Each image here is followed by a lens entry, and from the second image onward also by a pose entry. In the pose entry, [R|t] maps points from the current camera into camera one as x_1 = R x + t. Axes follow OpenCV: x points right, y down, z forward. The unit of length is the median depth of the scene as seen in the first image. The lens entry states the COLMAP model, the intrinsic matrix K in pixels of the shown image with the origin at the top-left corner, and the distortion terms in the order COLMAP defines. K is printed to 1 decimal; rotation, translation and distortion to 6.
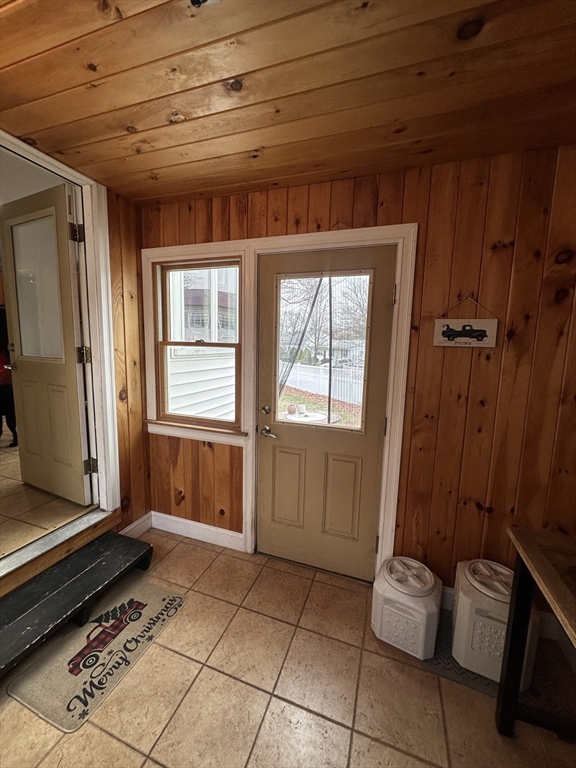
lens RADIAL K [[306.3, 0, 288.0], [0, 306.3, 384.0], [0, 0, 1]] dist [0.001287, 0.000542]
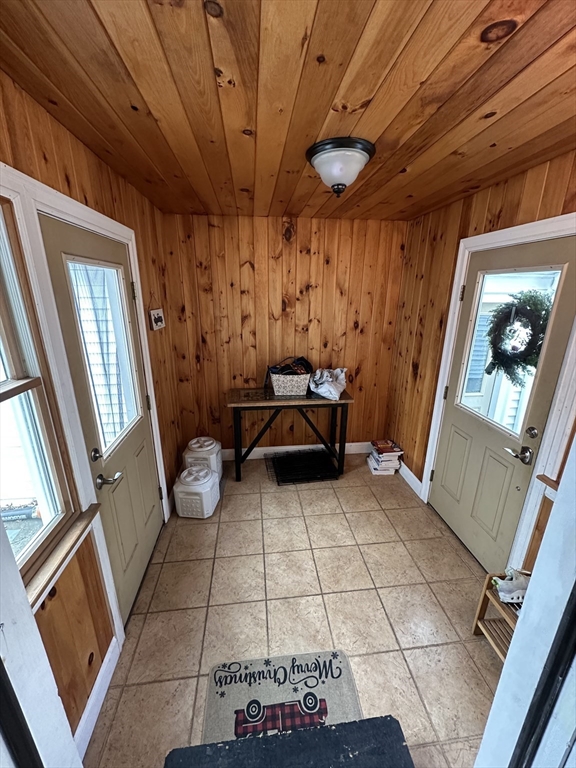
lens RADIAL K [[306.3, 0, 288.0], [0, 306.3, 384.0], [0, 0, 1]] dist [0.001287, 0.000542]
pose [[-0.441478, -0.293414, 0.847942, -1.055511], [0.099922, 0.923067, 0.371433, -0.365608], [-0.891691, 0.248708, -0.378195, 1.091564]]
